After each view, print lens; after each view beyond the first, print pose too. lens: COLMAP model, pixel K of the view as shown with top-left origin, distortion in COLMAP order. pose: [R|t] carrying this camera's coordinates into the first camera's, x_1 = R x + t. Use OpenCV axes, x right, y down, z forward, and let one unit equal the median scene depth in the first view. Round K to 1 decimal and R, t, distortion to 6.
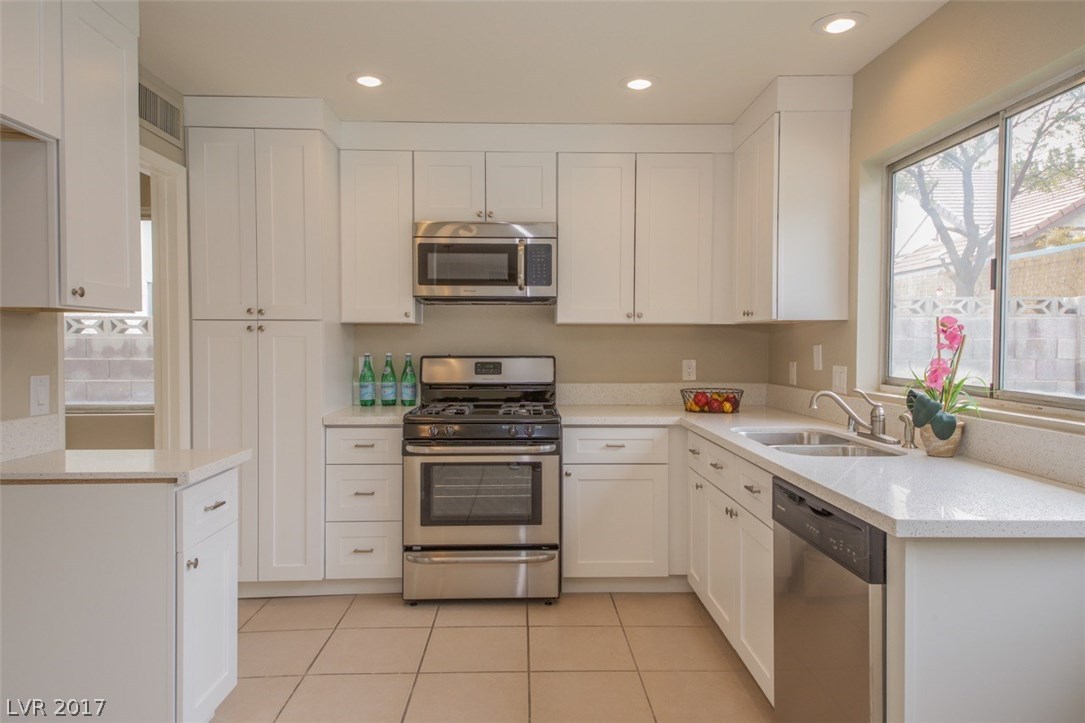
lens RADIAL K [[700.3, 0, 542.5], [0, 700.3, 361.5], [0, 0, 1]] dist [0.048554, -0.003372]
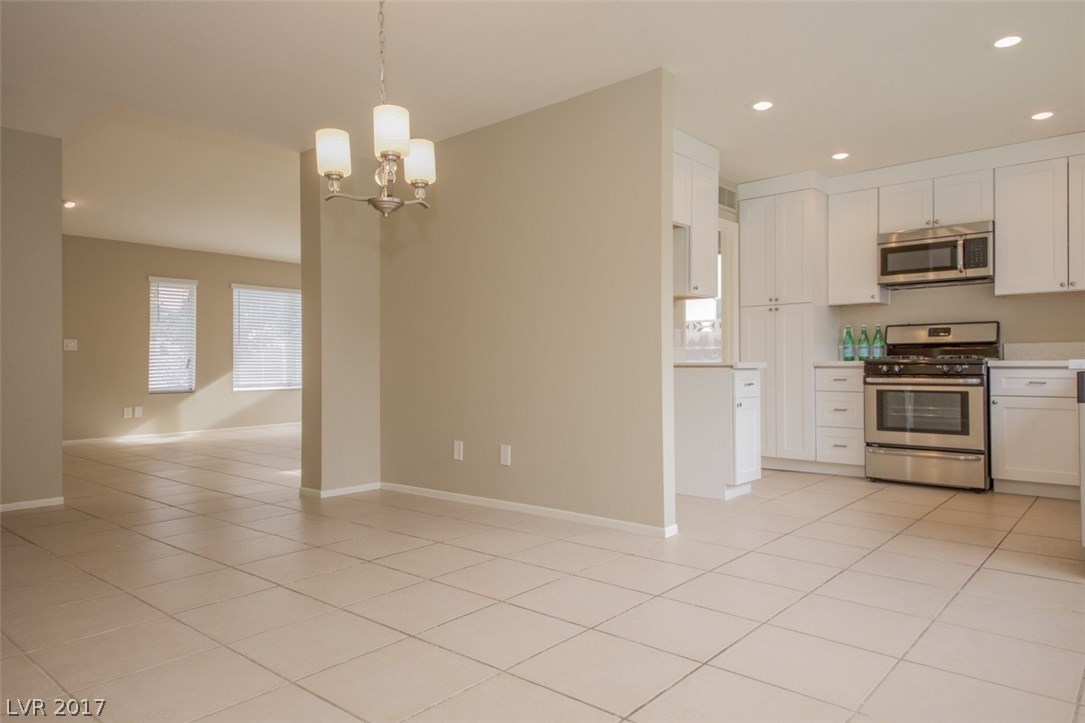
lens RADIAL K [[700.3, 0, 542.5], [0, 700.3, 361.5], [0, 0, 1]] dist [0.048554, -0.003372]
pose [[0.739107, -0.008057, -0.673540, 0.310436], [-0.009936, 0.999689, -0.022862, 0.116083], [0.673515, 0.023590, 0.738797, -0.605328]]
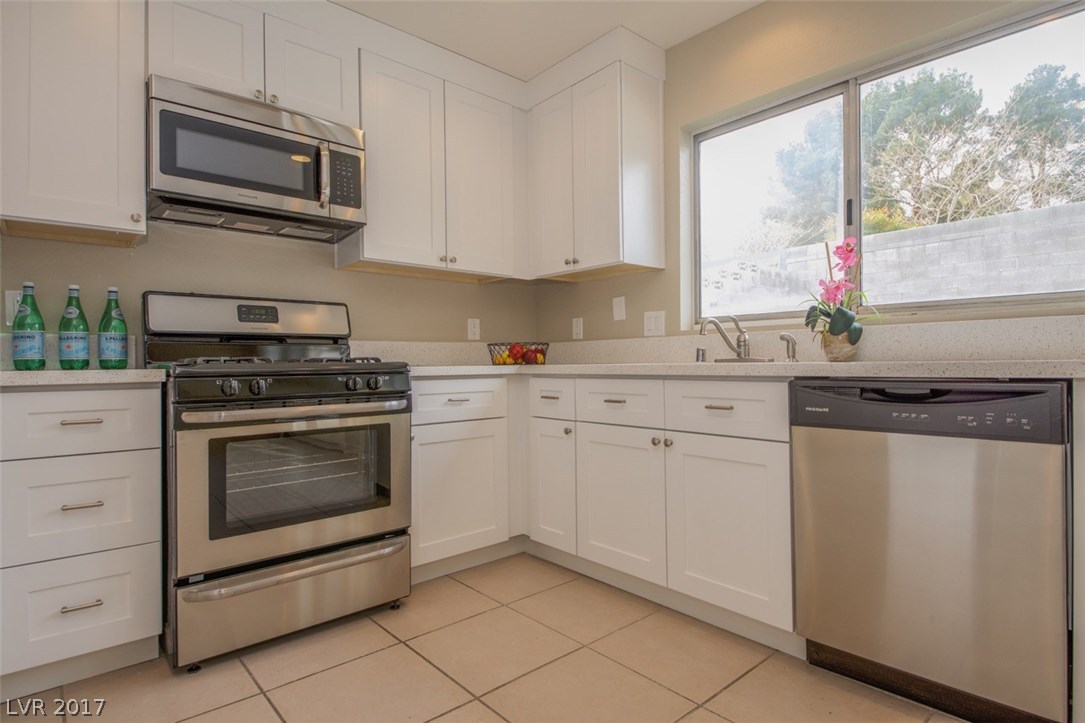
lens RADIAL K [[569.4, 0, 542.5], [0, 569.4, 361.5], [0, 0, 1]] dist [0.050243, -0.041510]
pose [[0.766242, -0.007557, 0.642507, -0.254589], [0.029553, 0.999287, -0.023491, 0.088511], [-0.641872, 0.036988, 0.765919, 0.379624]]
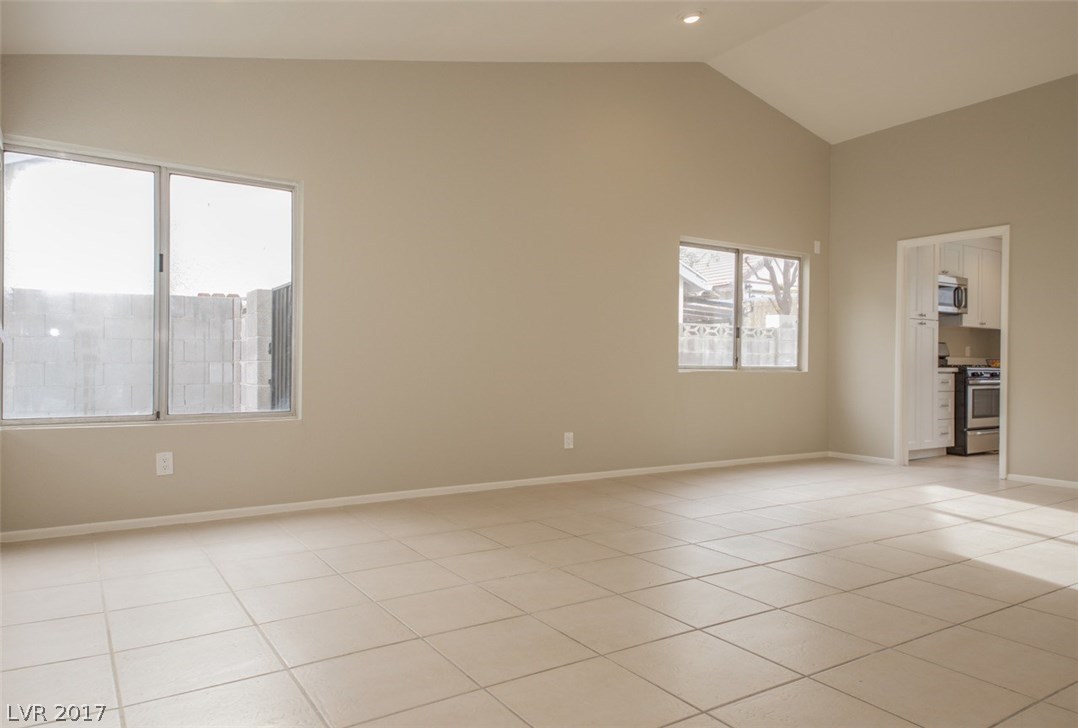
lens RADIAL K [[715.3, 0, 539.0], [0, 715.3, 364.0], [0, 0, 1]] dist [0.001760, 0.000648]
pose [[0.850488, 0.007633, 0.525939, -2.248129], [0.002952, 0.999810, -0.019284, 0.098072], [-0.525987, 0.017953, 0.850303, -0.152525]]
